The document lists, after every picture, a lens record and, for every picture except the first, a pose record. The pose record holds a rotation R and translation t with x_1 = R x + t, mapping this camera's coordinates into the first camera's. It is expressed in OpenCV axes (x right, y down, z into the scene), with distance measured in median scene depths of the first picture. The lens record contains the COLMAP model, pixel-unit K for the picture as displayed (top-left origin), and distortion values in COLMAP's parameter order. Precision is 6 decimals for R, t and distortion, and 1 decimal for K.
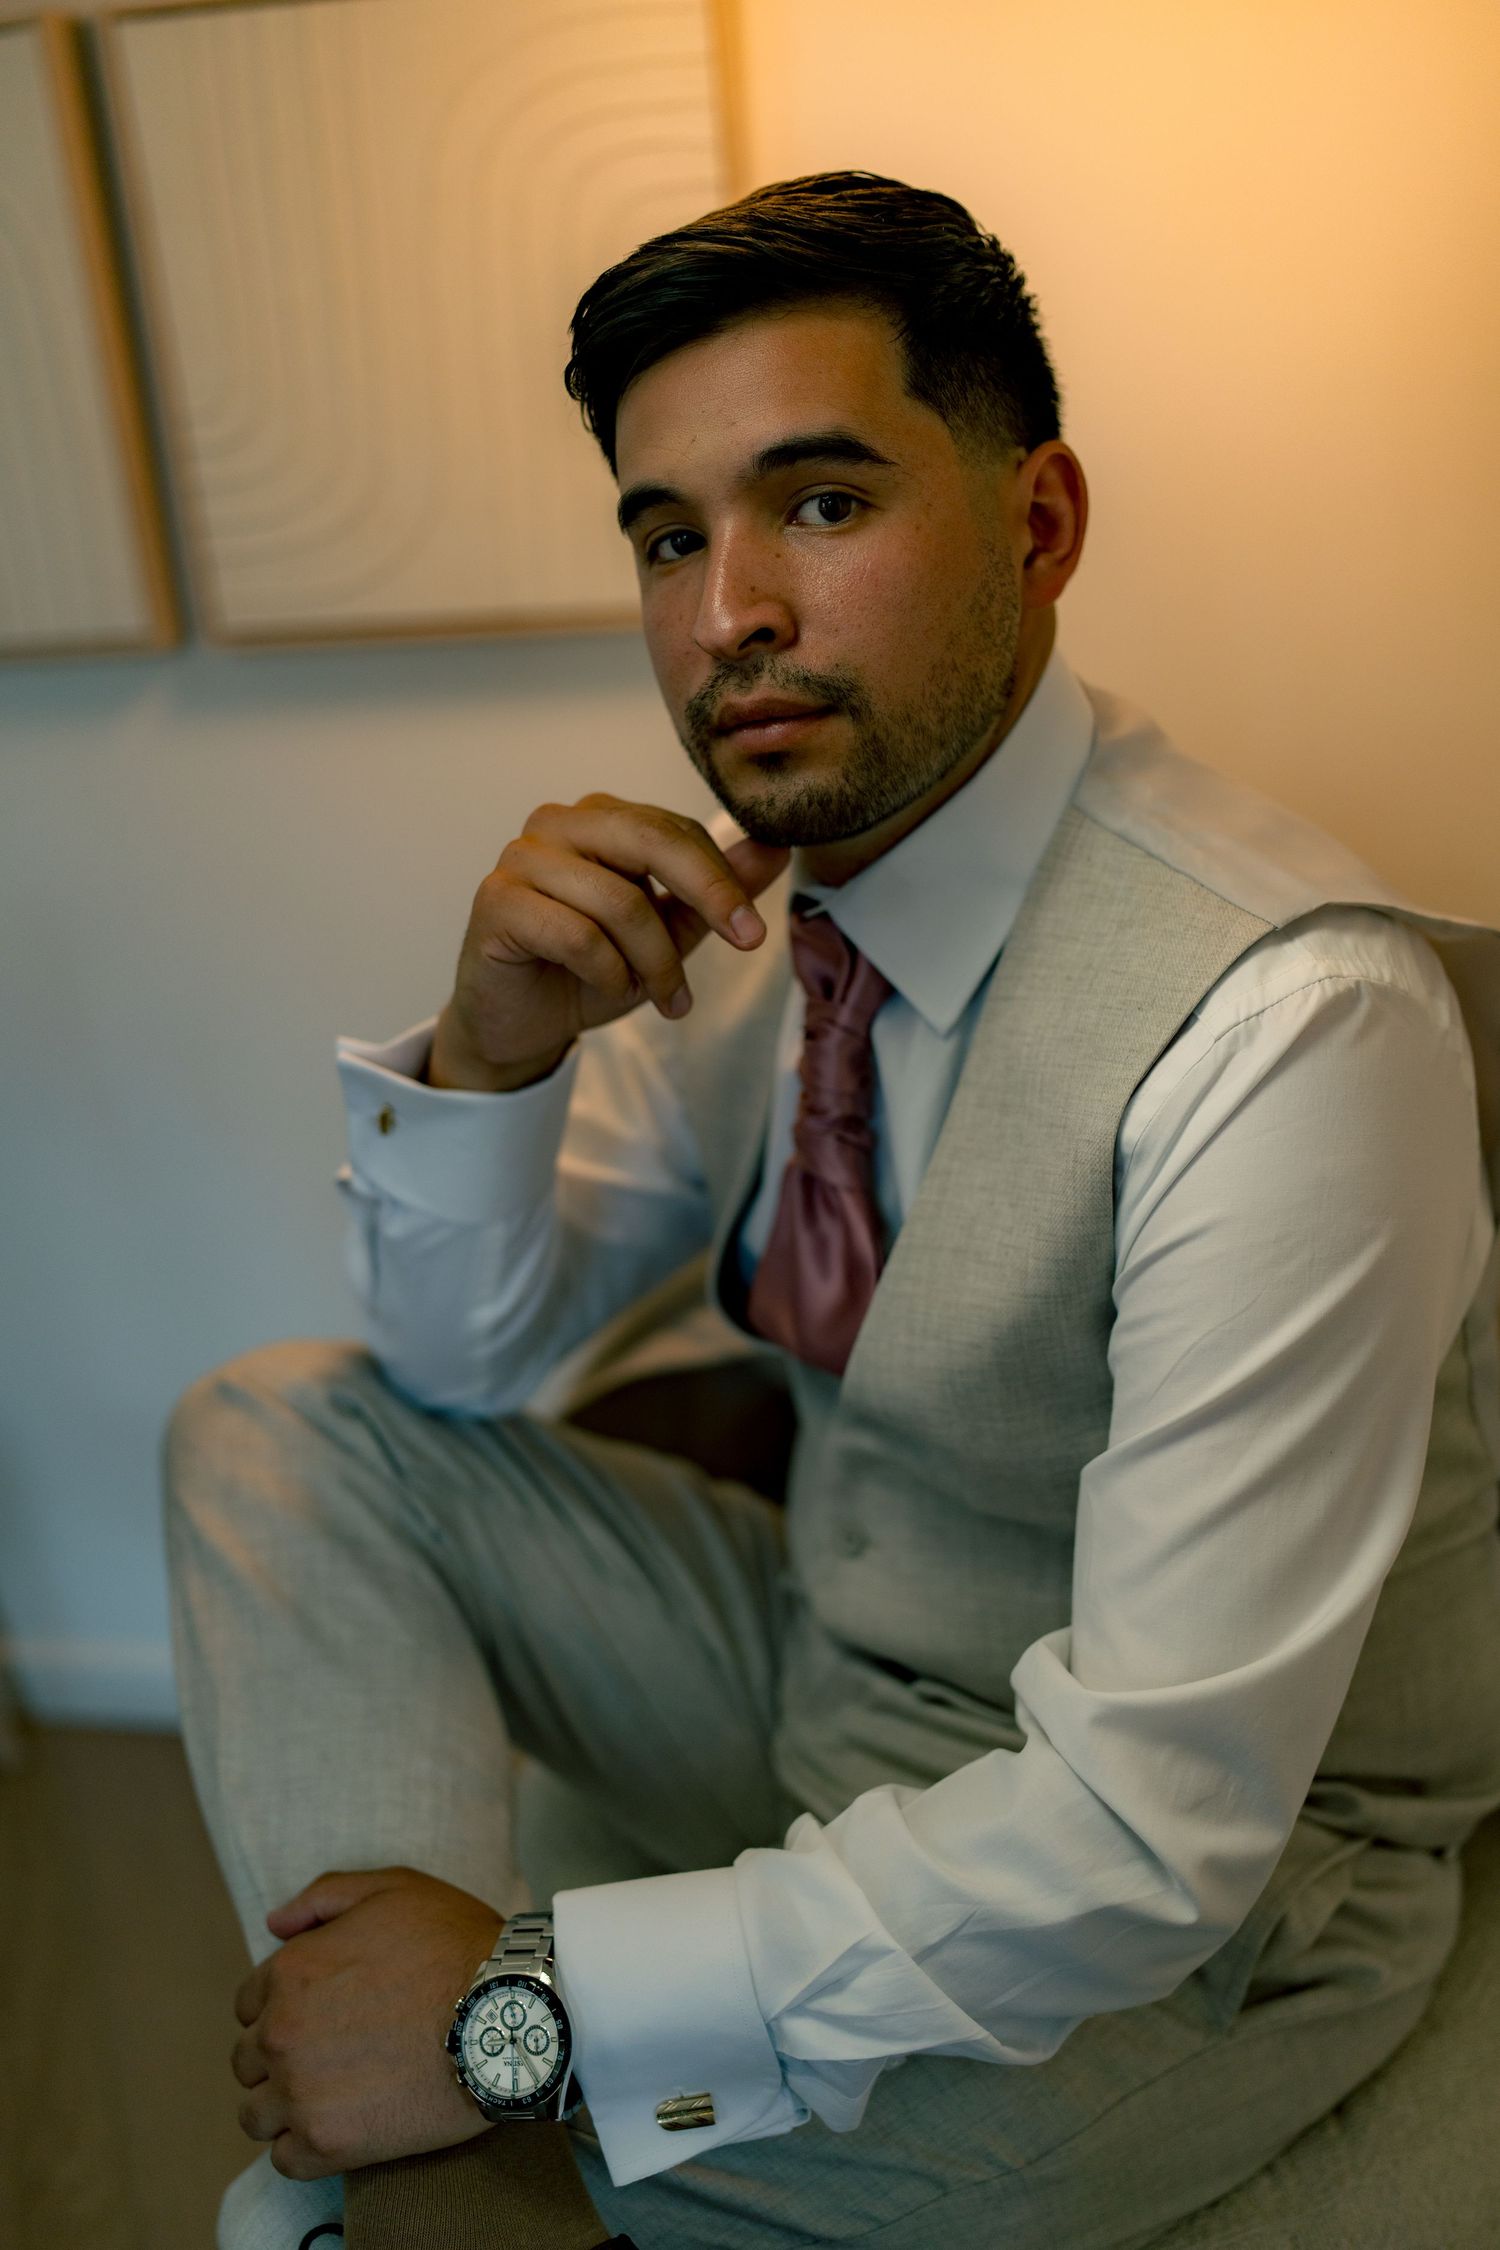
lens RADIAL K [[2240.1, 0, 741.1], [0, 2240.1, 1141.8], [0, 0, 1]] dist [-0.003249, 0.000000]
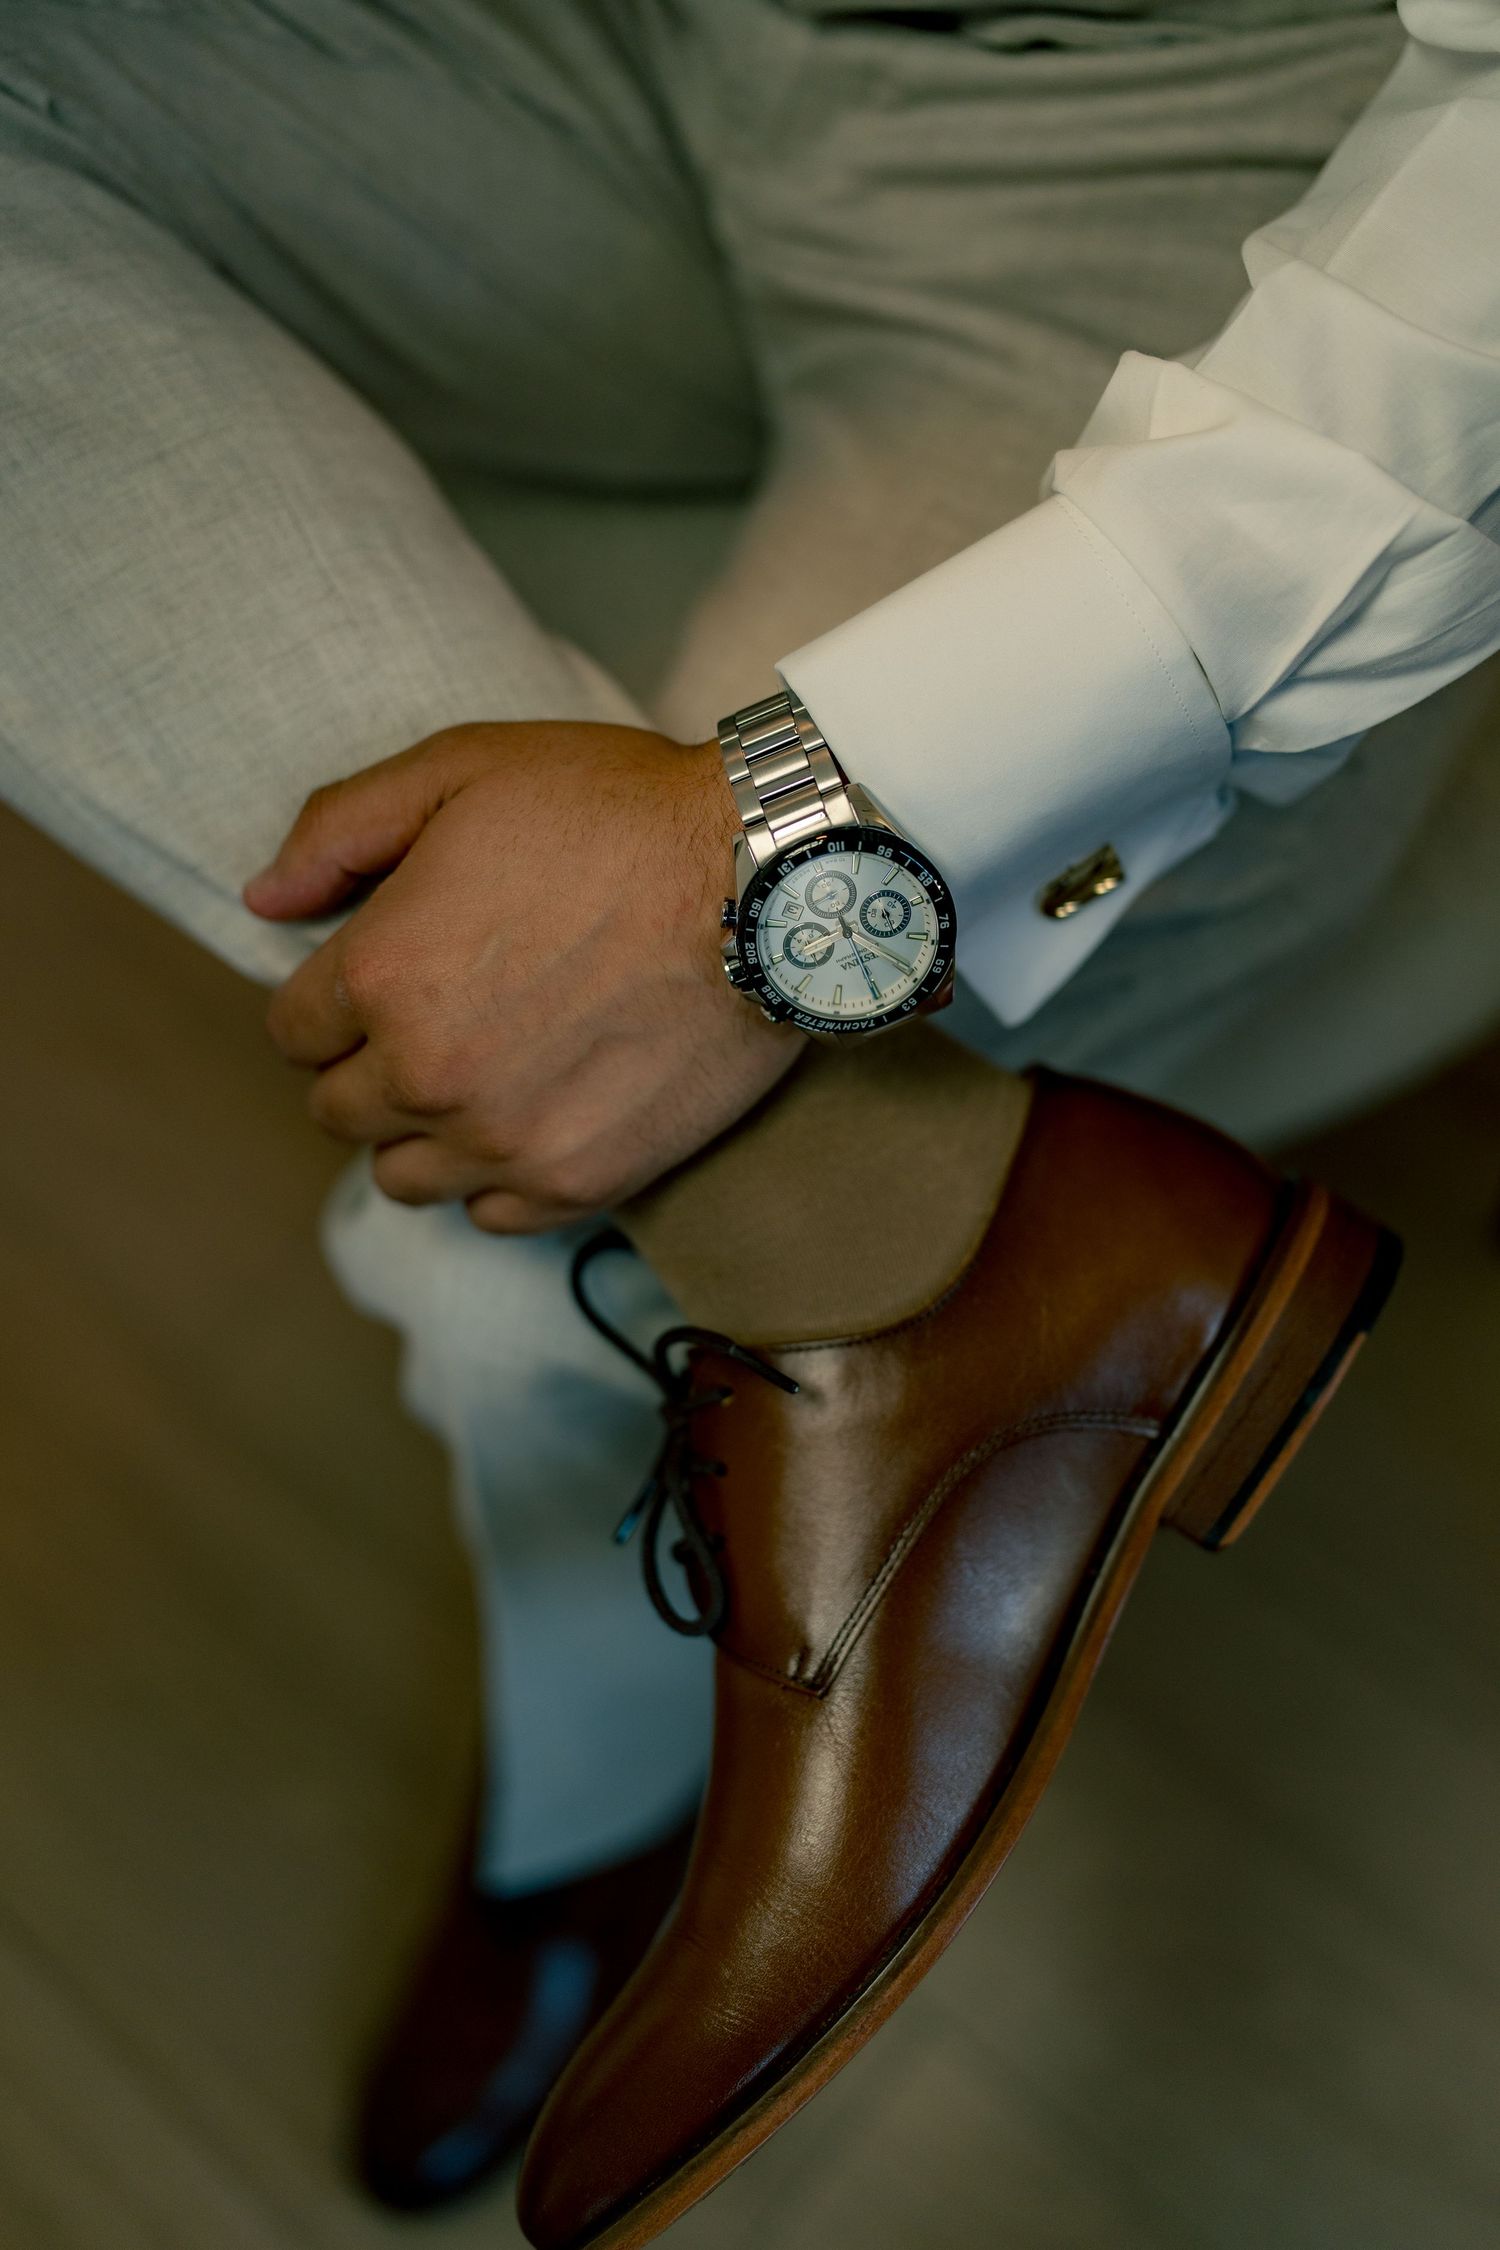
lens RADIAL K [[2240.1, 0, 747.6], [0, 2240.1, 1130.1], [0, 0, 1]] dist [-0.003249, 0.000000]
pose [[0.869215, -0.471915, 0.147520, -0.233313], [0.247619, 0.673734, 0.696252, 0.021428], [-0.427961, -0.568664, 0.702475, 0.563286]]
